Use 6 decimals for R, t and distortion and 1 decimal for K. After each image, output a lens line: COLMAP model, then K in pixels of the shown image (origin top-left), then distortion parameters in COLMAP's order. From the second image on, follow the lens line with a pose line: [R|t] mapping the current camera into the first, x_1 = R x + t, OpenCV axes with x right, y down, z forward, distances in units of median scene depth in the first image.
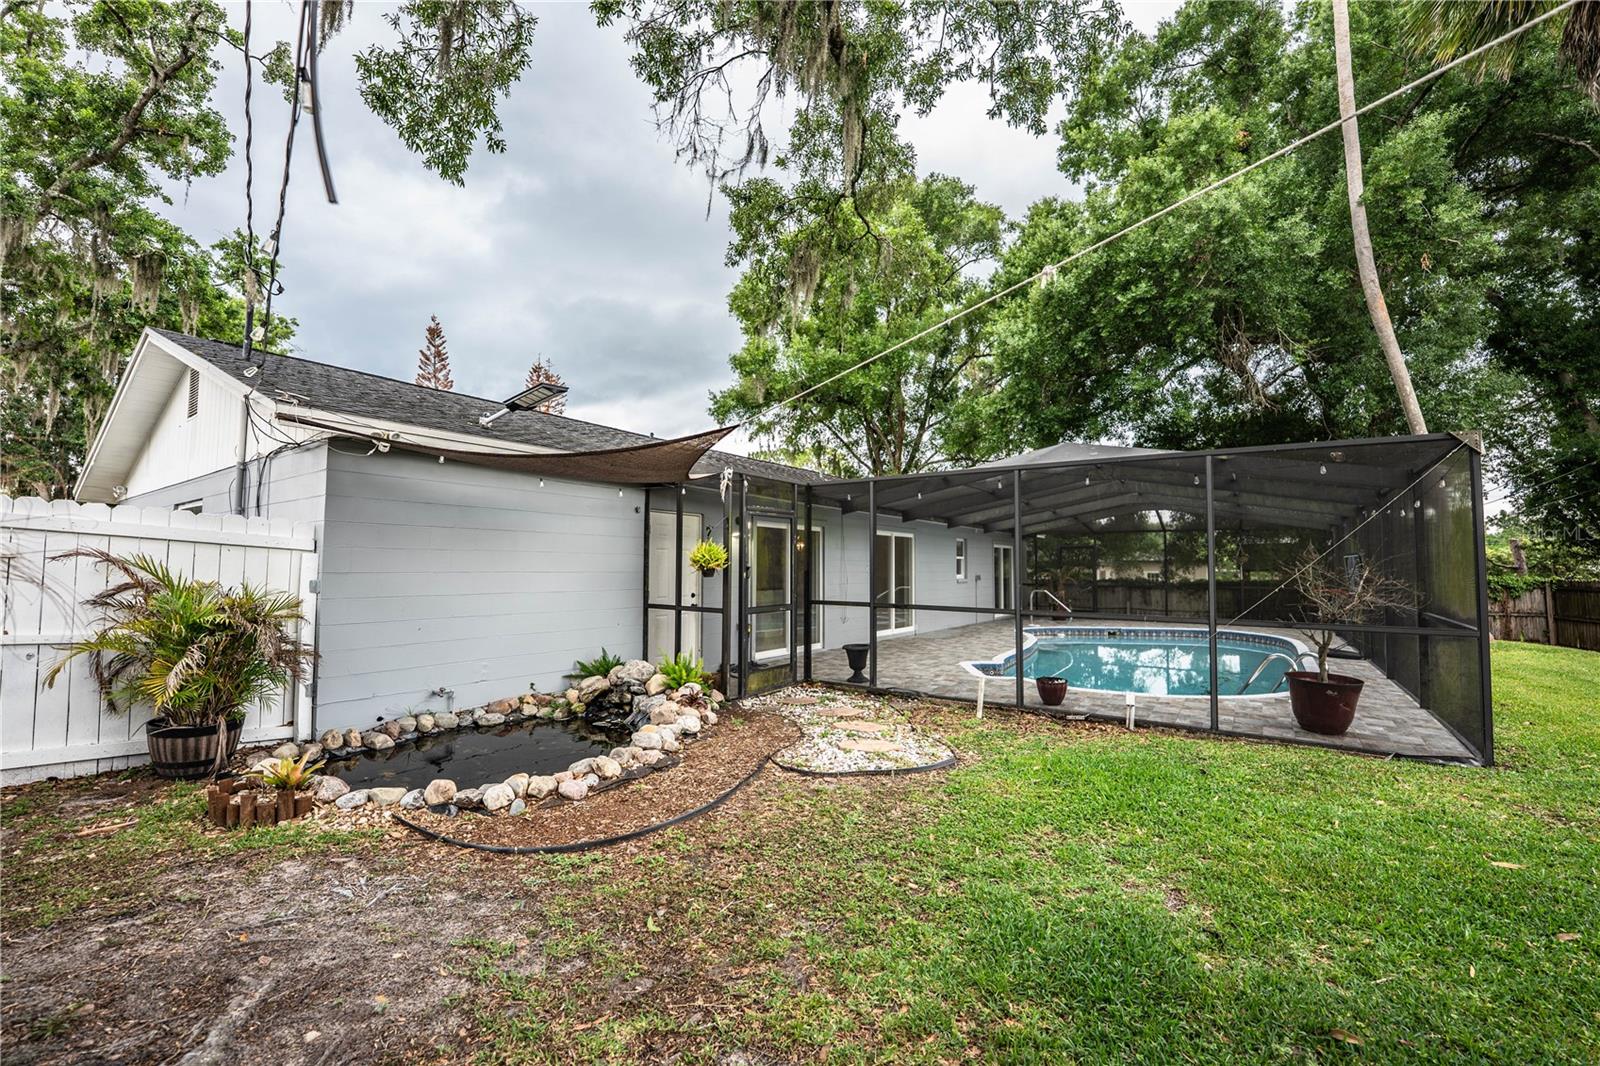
lens RADIAL K [[635.8, 0, 800.0], [0, 635.8, 533.0], [0, 0, 1]] dist [-0.002224, -0.000417]
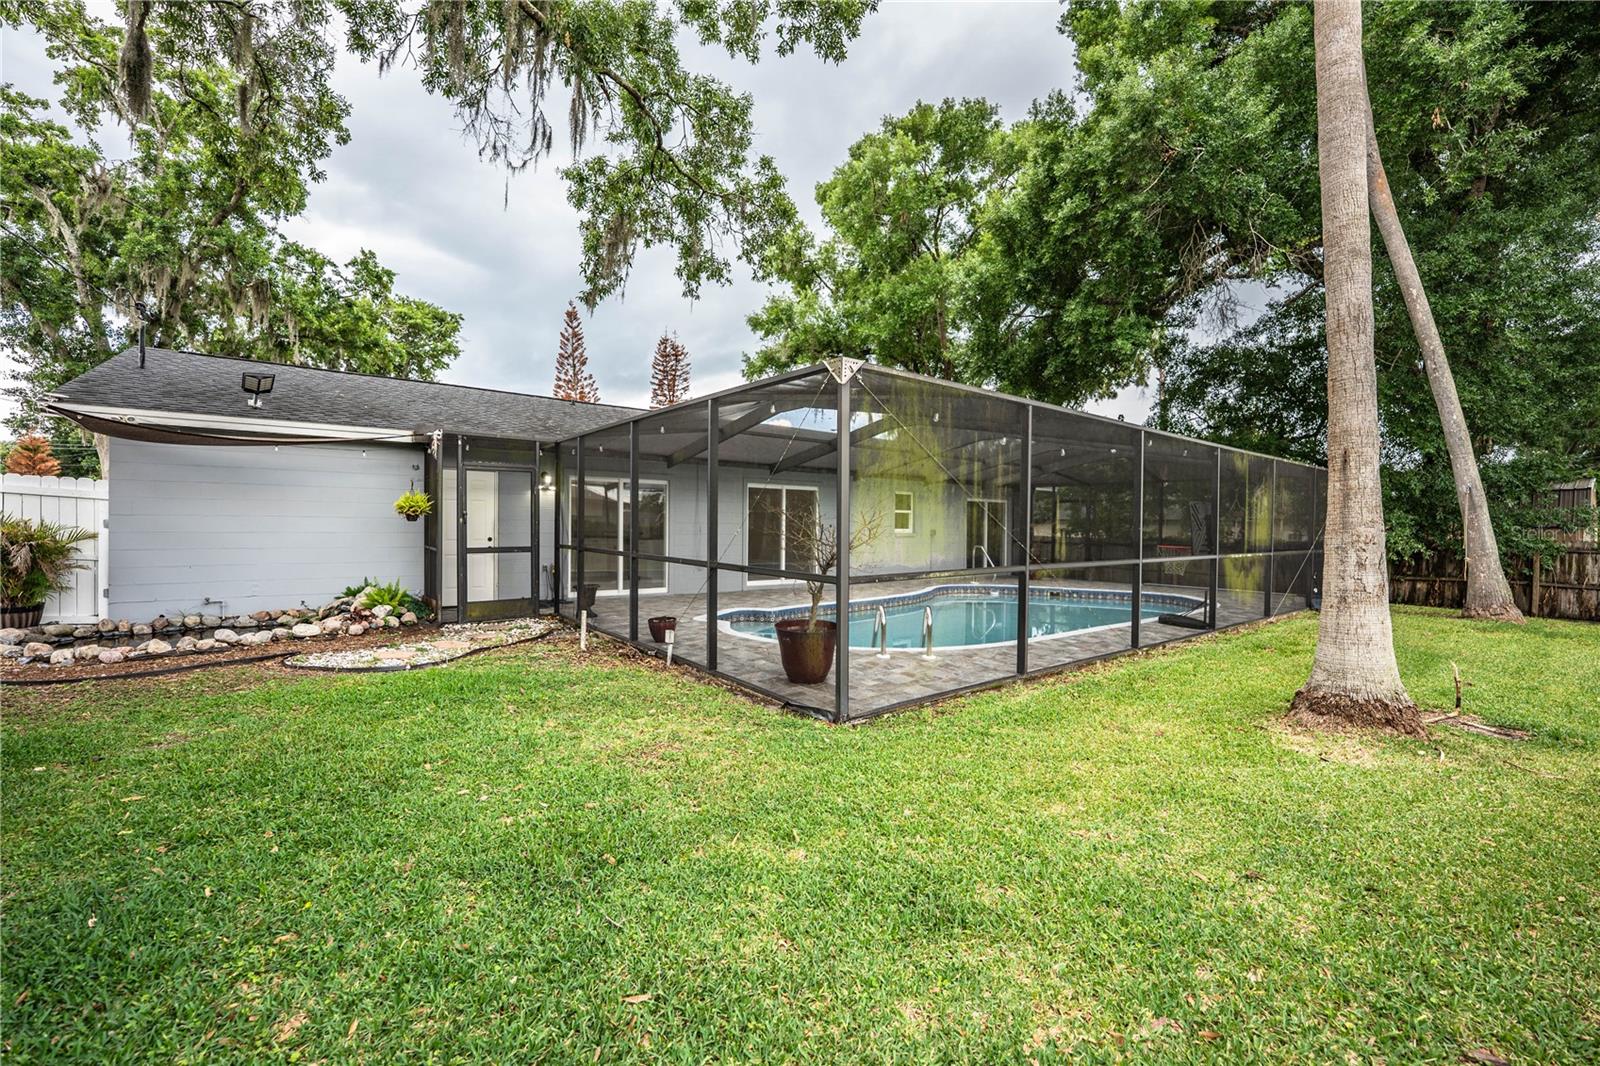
lens RADIAL K [[635.8, 0, 800.0], [0, 635.8, 533.0], [0, 0, 1]] dist [-0.002224, -0.000417]
pose [[0.957483, 0.011181, -0.288273, 0.449167], [0.007473, 0.997952, 0.063529, 0.009595], [0.288393, -0.062982, 0.955438, 0.023429]]
